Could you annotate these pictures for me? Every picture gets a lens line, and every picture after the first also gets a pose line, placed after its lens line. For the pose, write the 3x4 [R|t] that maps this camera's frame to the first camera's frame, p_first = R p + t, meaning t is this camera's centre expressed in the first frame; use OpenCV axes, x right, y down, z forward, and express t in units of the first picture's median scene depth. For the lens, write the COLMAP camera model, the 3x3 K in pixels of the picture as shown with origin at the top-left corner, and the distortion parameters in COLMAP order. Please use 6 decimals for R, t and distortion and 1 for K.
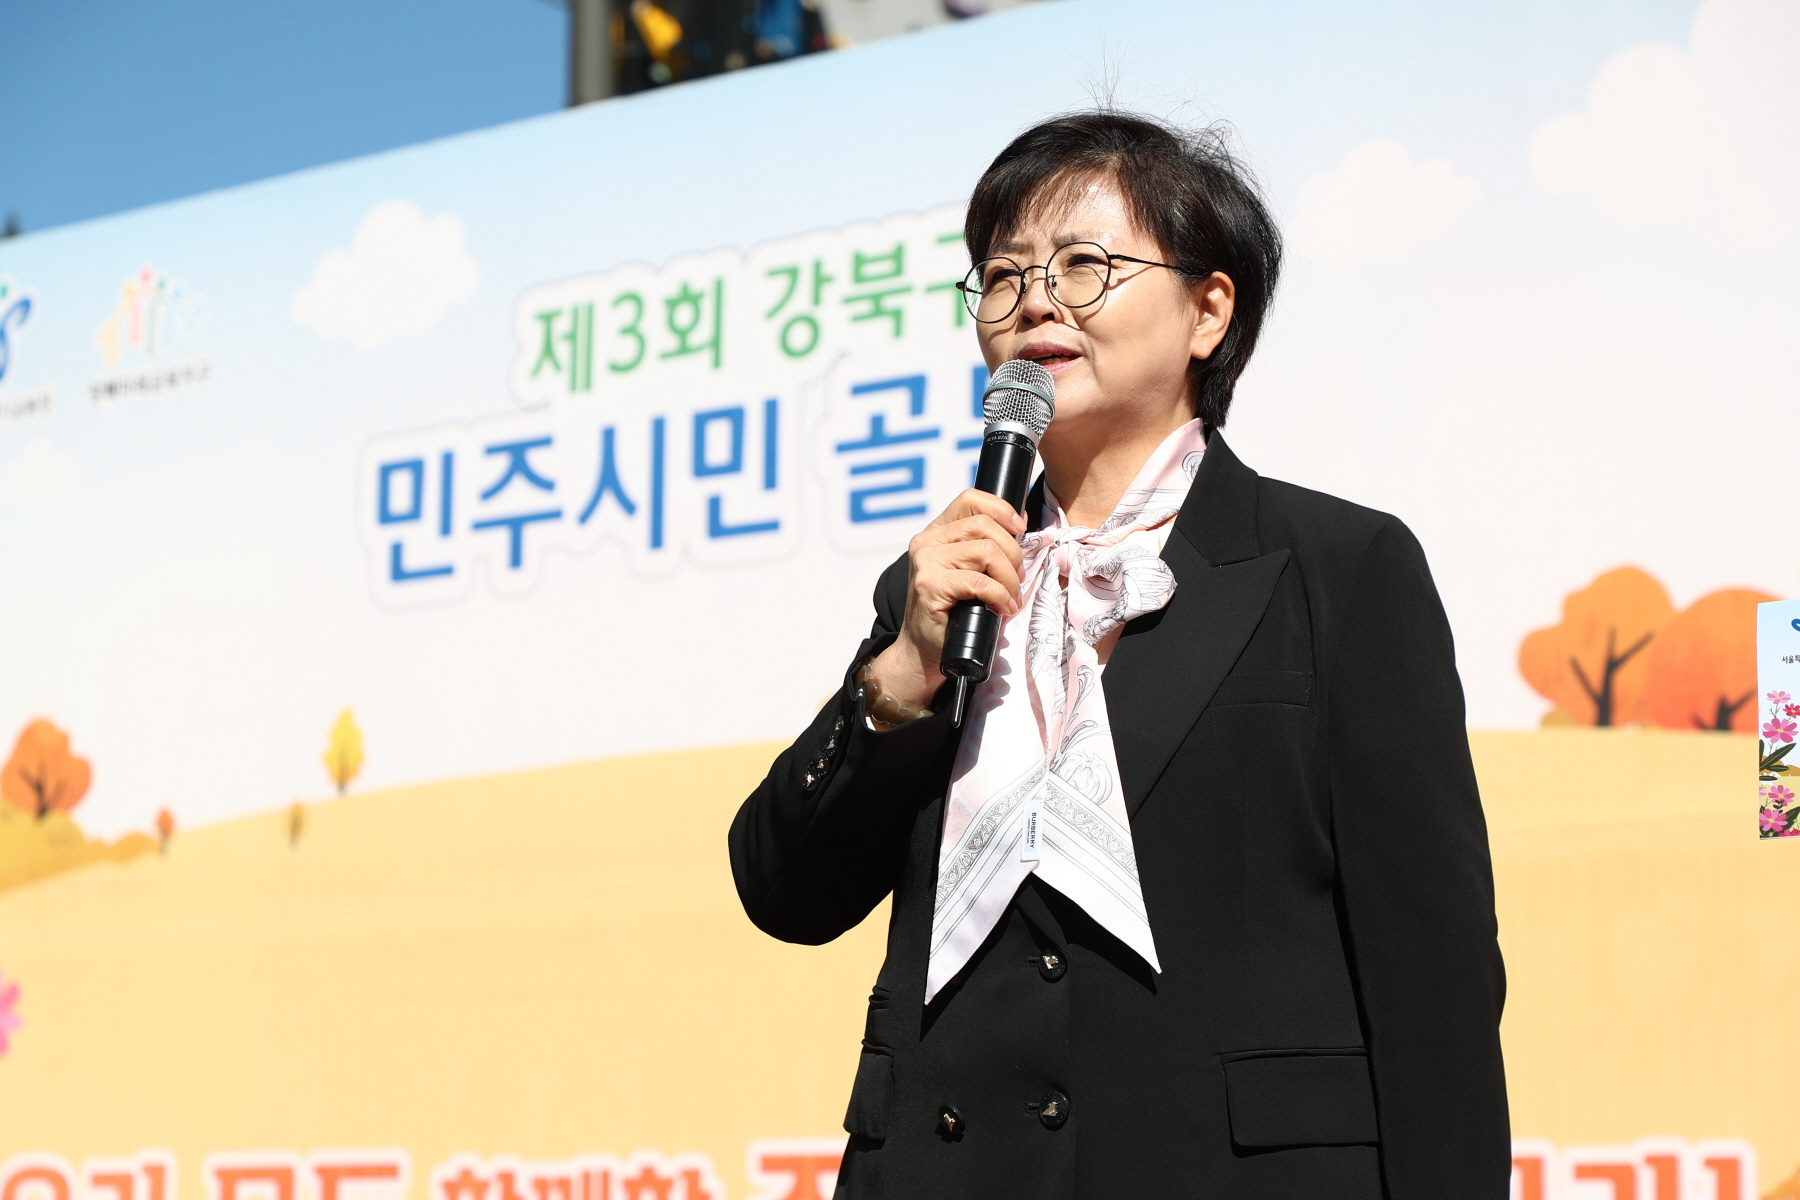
lens RADIAL K [[4369.2, 0, 857.2], [0, 4369.2, 605.4], [0, 0, 1]] dist [0.073240, 0.000000]
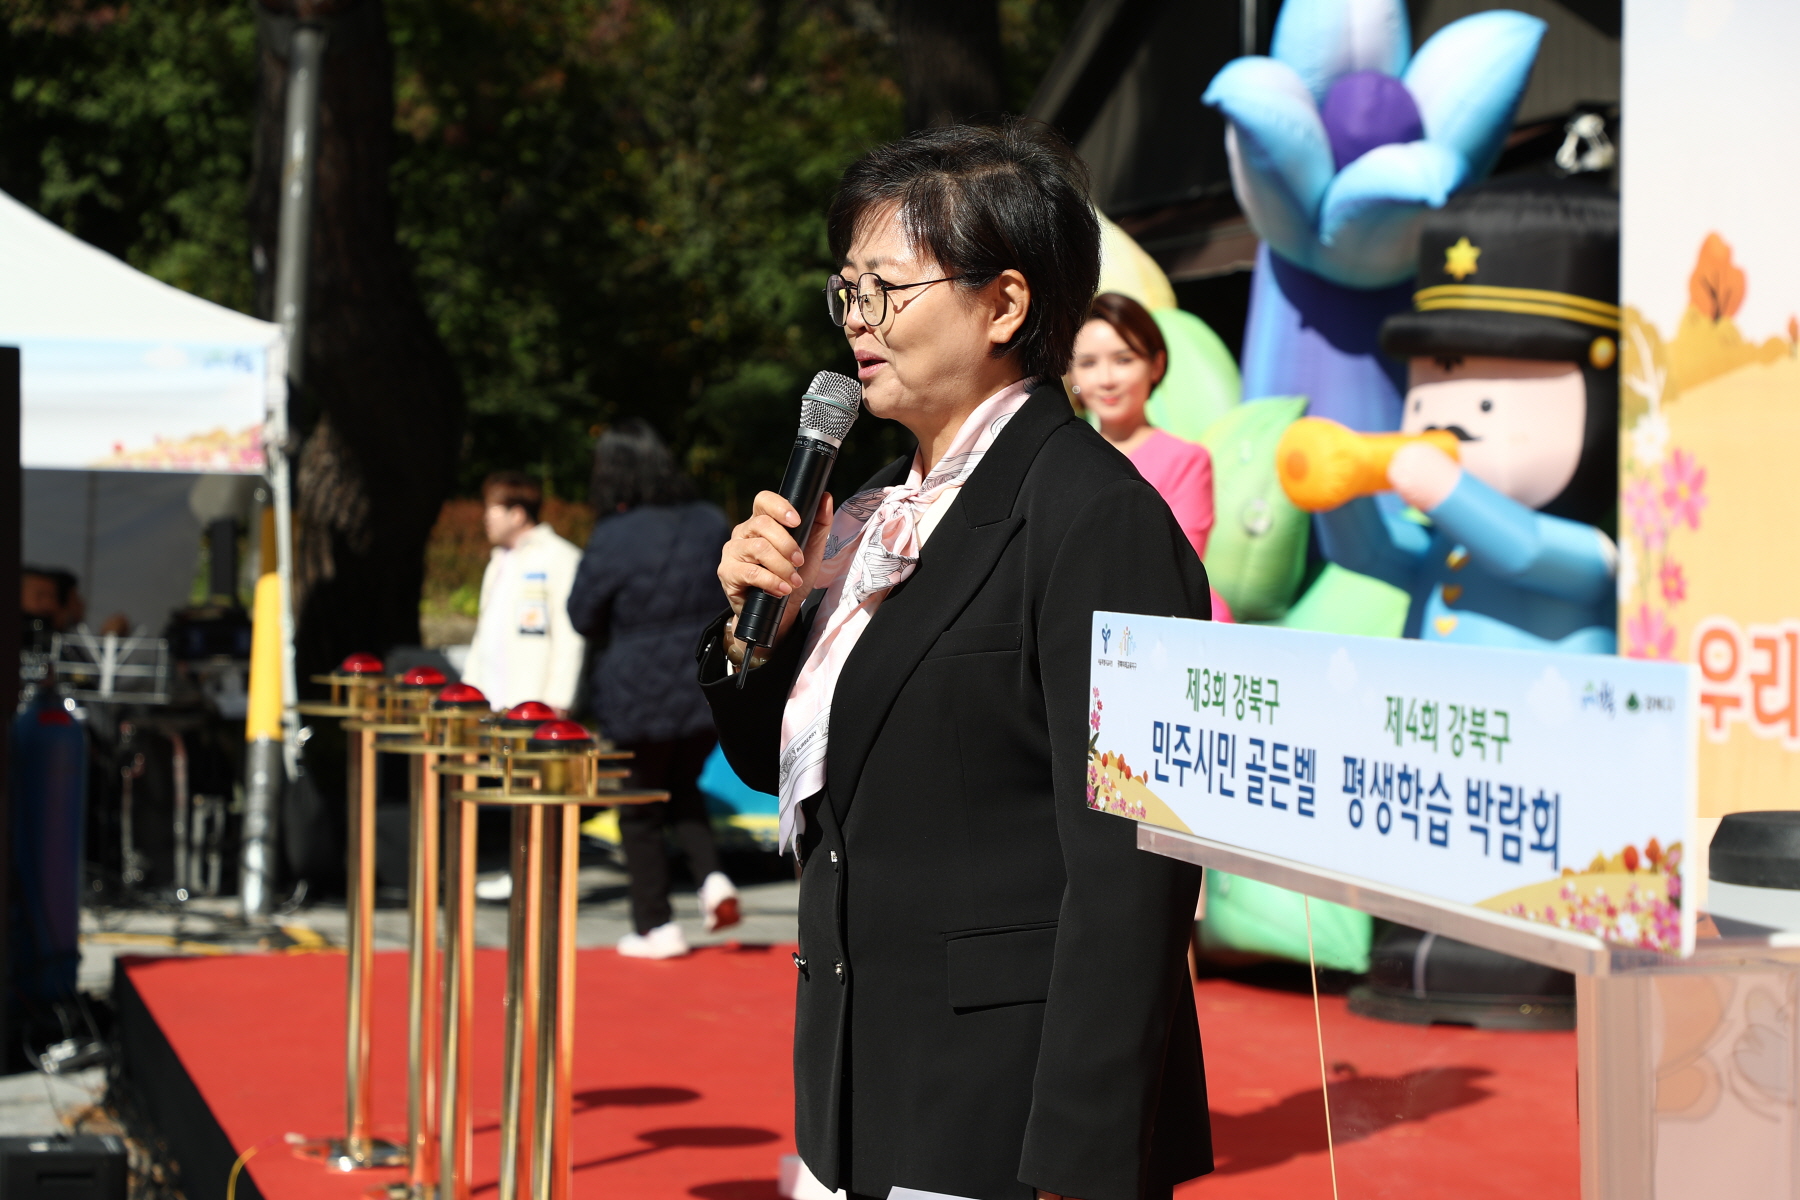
lens RADIAL K [[4069.2, 0, 855.9], [0, 4069.2, 559.6], [0, 0, 1]] dist [0.062961, 0.000000]
pose [[0.815512, -0.001387, -0.578738, 0.270260], [0.096722, 0.986259, 0.133930, -0.059434], [0.570600, -0.165198, 0.804441, 0.021991]]
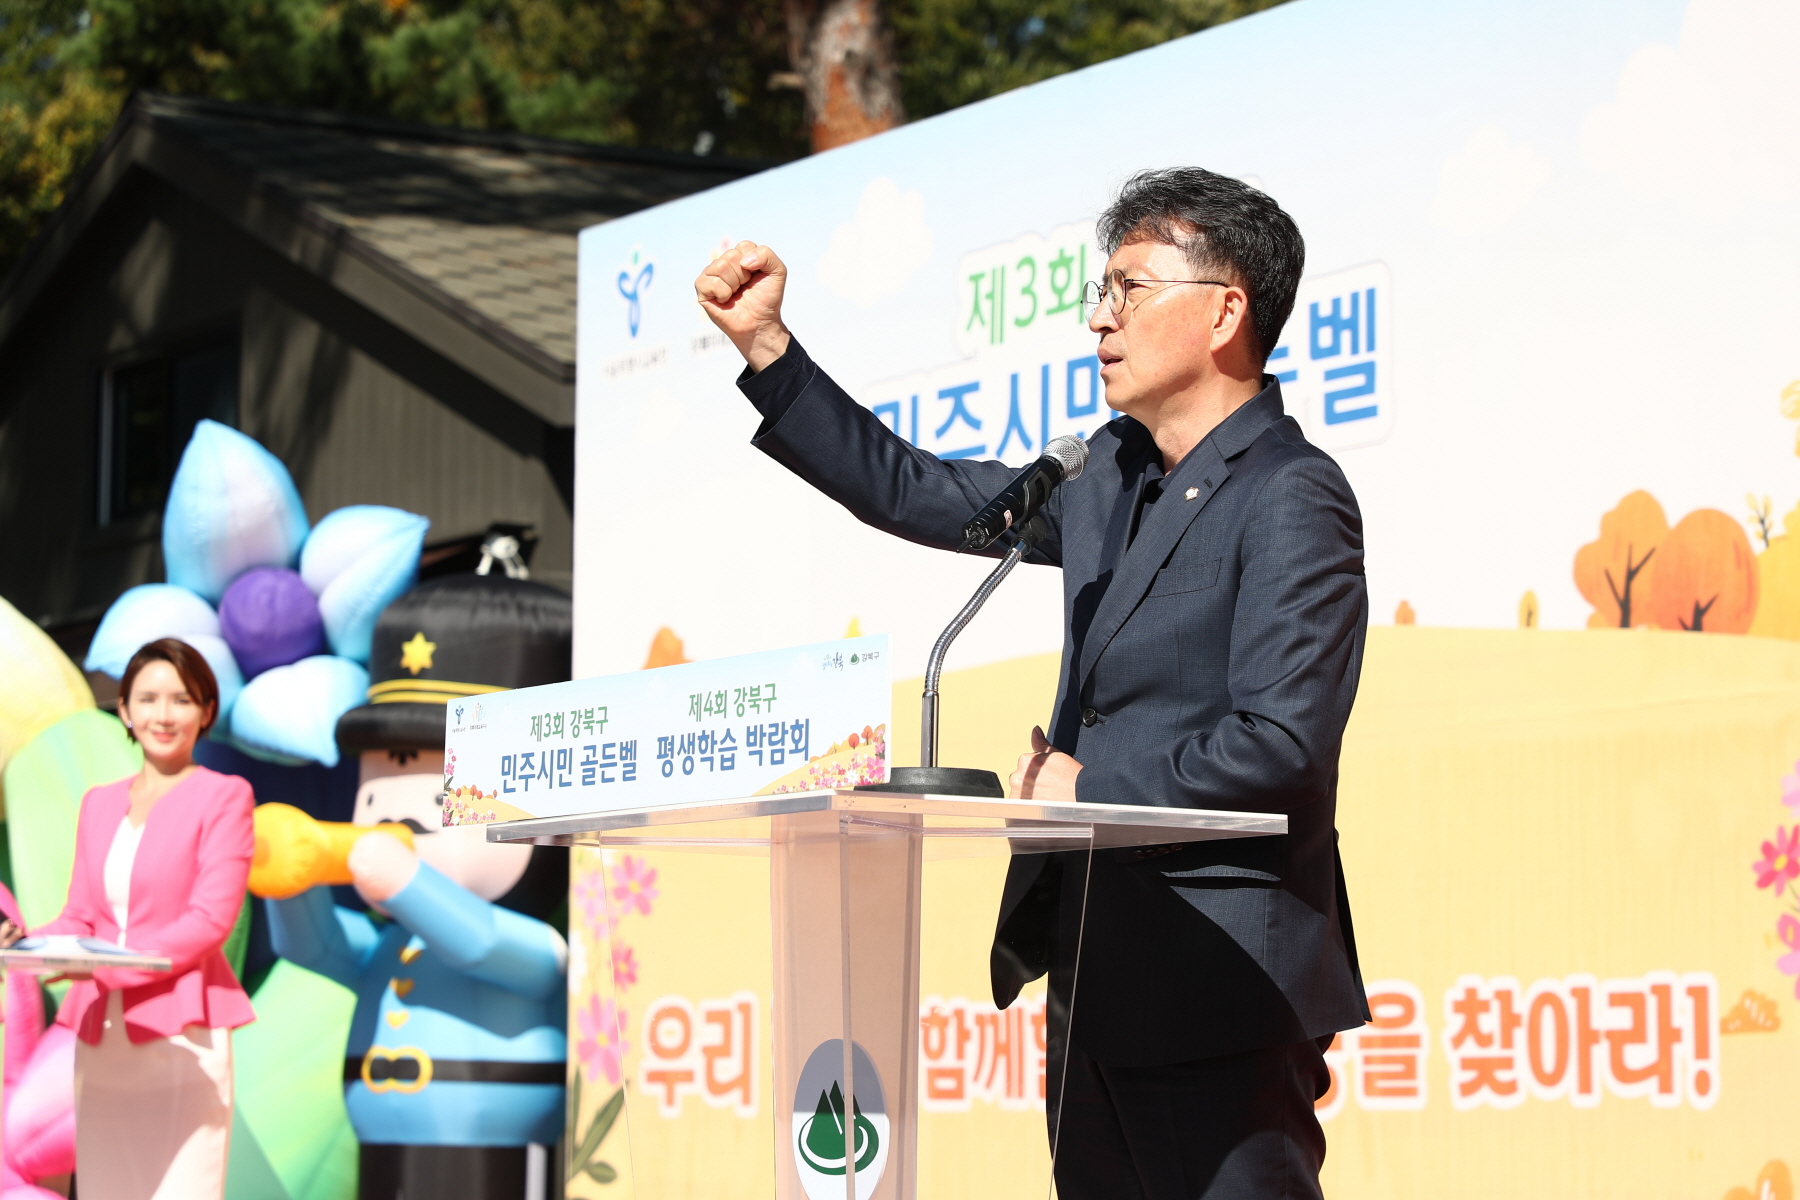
lens RADIAL K [[5288.1, 0, 809.9], [0, 5288.1, 516.5], [0, 0, 1]] dist [0.059147, 0.000000]
pose [[0.938525, -0.046038, -0.342128, 0.376653], [0.059007, 0.997876, 0.027590, -0.045431], [0.340132, -0.046082, 0.939248, -0.351232]]
